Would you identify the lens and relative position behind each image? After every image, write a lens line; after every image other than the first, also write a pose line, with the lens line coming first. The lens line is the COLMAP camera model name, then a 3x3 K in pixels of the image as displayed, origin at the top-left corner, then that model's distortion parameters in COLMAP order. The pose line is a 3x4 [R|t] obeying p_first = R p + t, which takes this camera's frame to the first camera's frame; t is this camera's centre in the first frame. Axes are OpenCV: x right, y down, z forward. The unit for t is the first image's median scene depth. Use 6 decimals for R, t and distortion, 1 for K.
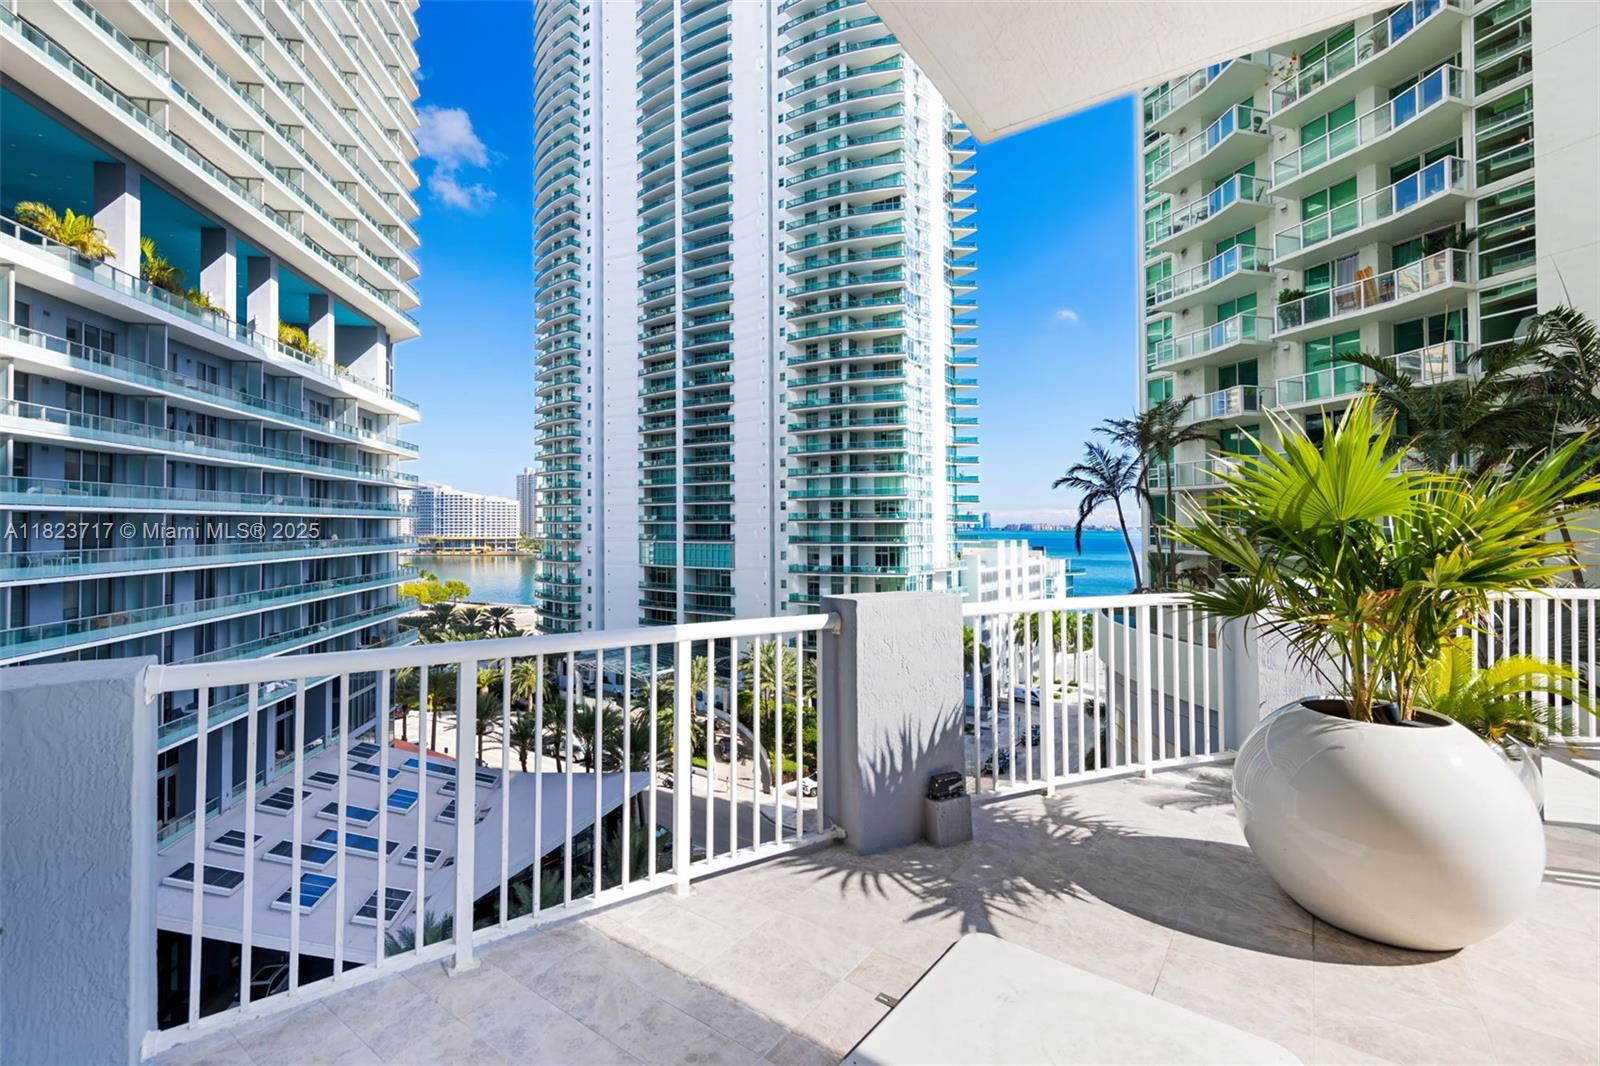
lens RADIAL K [[690.2, 0, 790.3], [0, 690.2, 512.5], [0, 0, 1]] dist [0.002318, 0.000223]
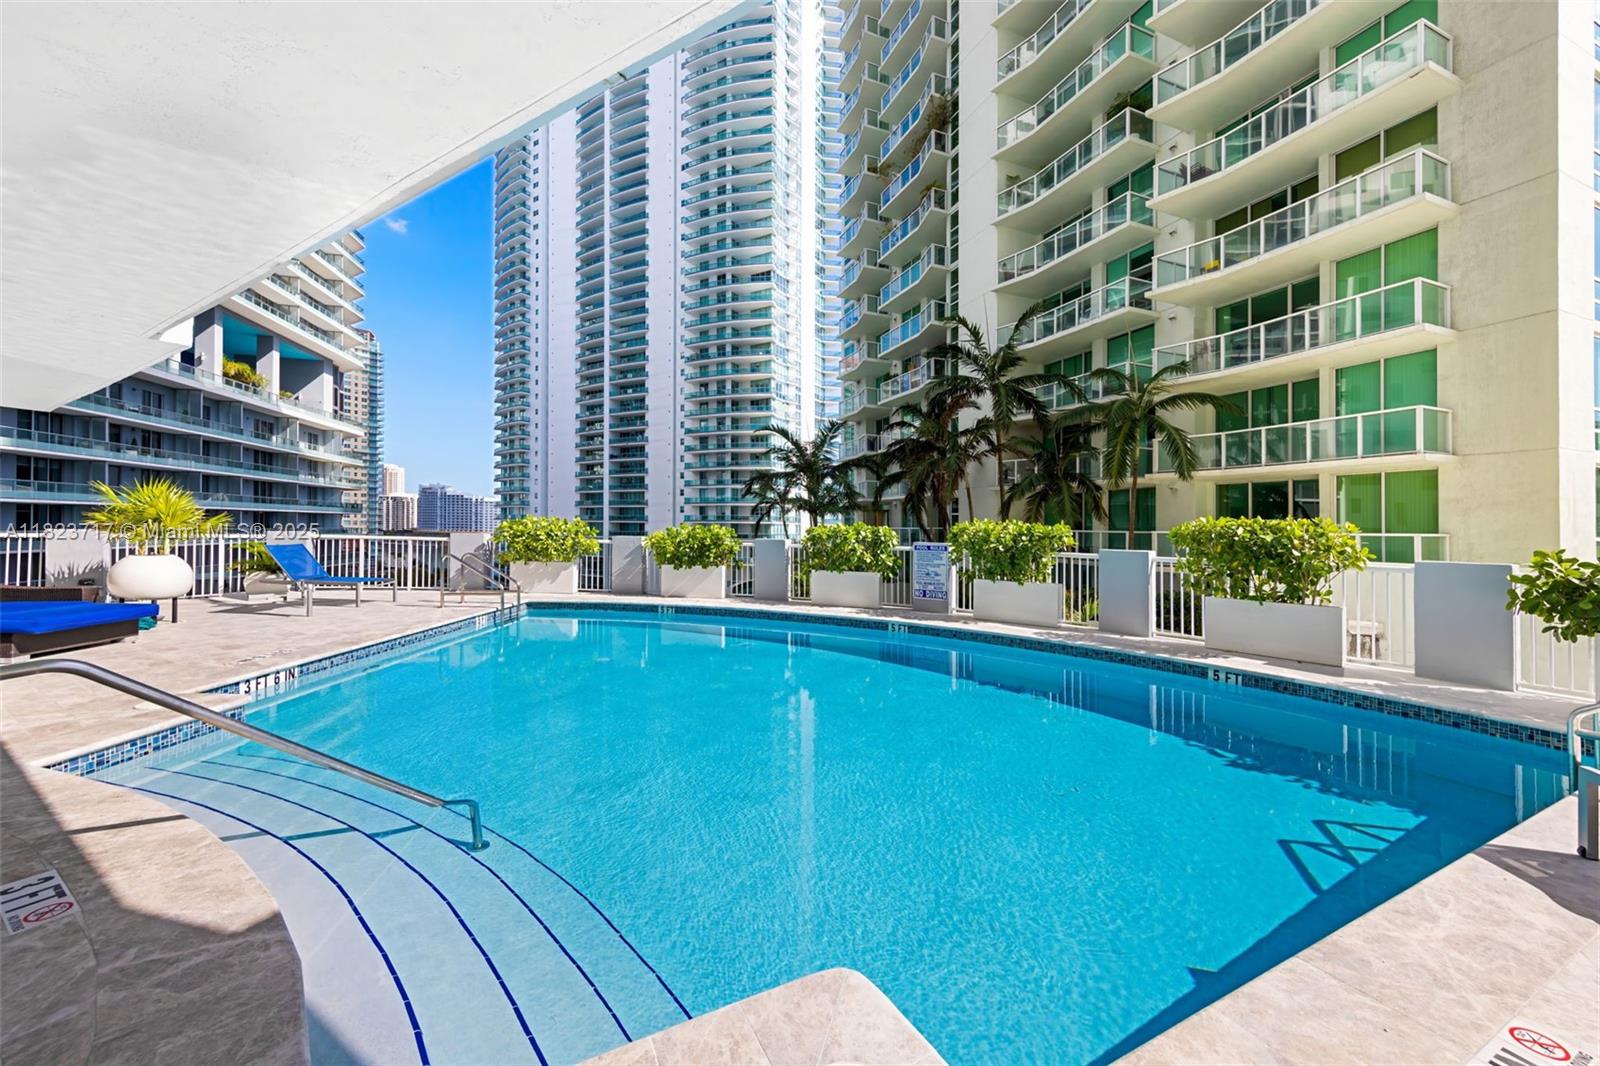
lens RADIAL K [[581.3, 0, 810.1], [0, 581.3, 524.8], [0, 0, 1]] dist [0.002997, -0.000033]
pose [[0.996911, 0.015991, 0.076897, 0.149613], [-0.017167, 0.999745, 0.014651, -0.001044], [-0.076643, -0.015926, 0.996931, -0.093157]]
